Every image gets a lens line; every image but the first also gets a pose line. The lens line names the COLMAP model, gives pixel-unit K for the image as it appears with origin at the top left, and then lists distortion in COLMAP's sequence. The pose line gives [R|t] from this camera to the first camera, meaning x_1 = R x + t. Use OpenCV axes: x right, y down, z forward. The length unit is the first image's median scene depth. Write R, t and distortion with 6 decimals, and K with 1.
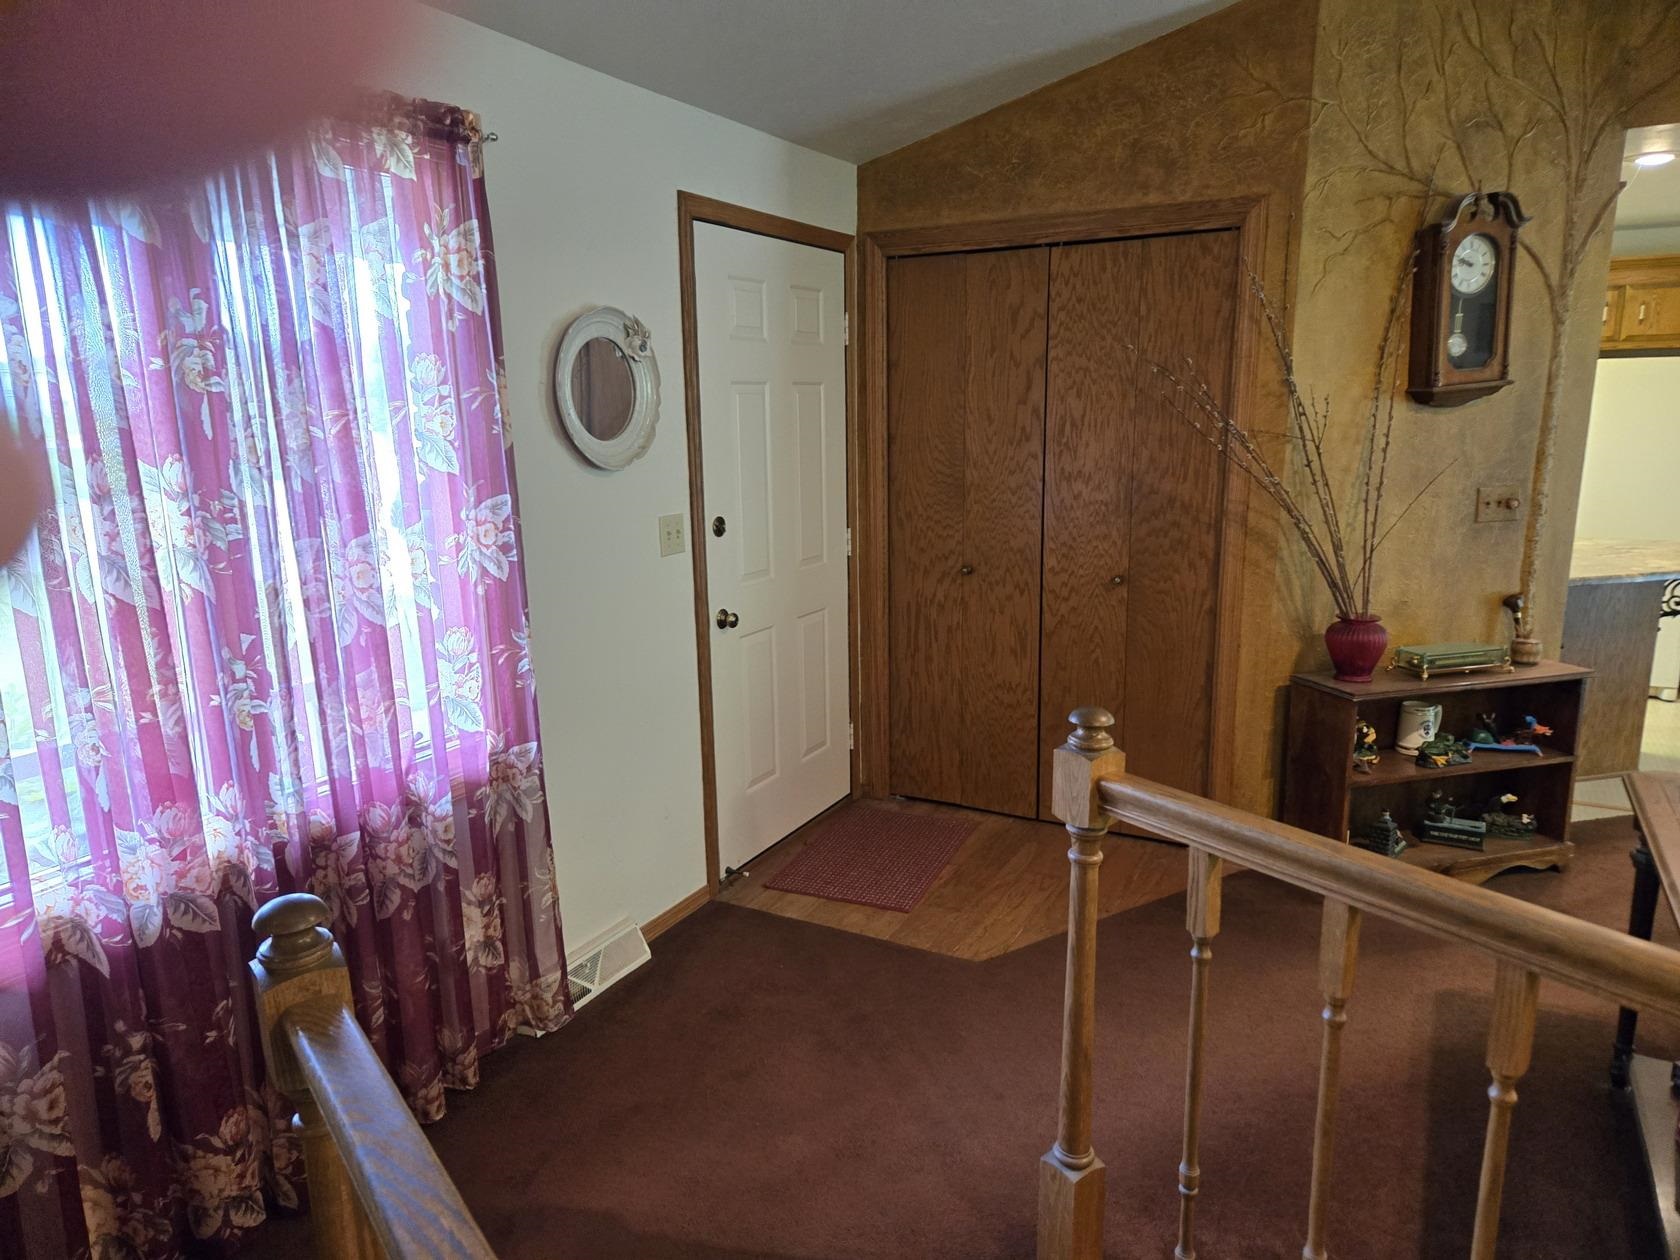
lens RADIAL K [[1123.4, 0, 834.5], [0, 1123.4, 641.1], [0, 0, 1]] dist [0.077920, -0.053330]
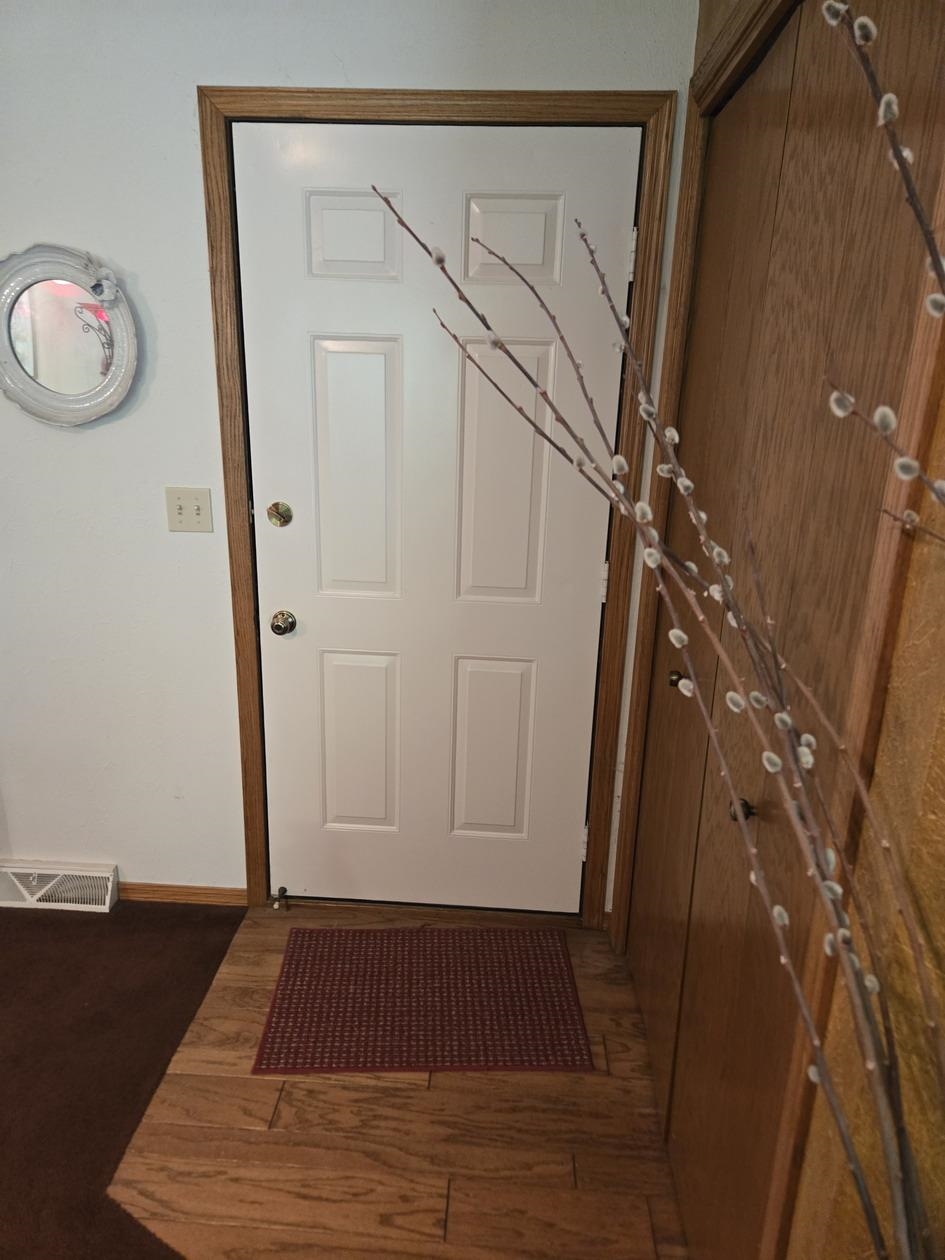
lens RADIAL K [[842.5, 0, 472.5], [0, 842.5, 630.0], [0, 0, 1]] dist [0.077920, -0.053330]
pose [[0.414161, 0.288741, -0.863192, 0.538753], [-0.221617, 0.951799, 0.212048, -0.188958], [0.882812, 0.103475, 0.458188, 0.864336]]
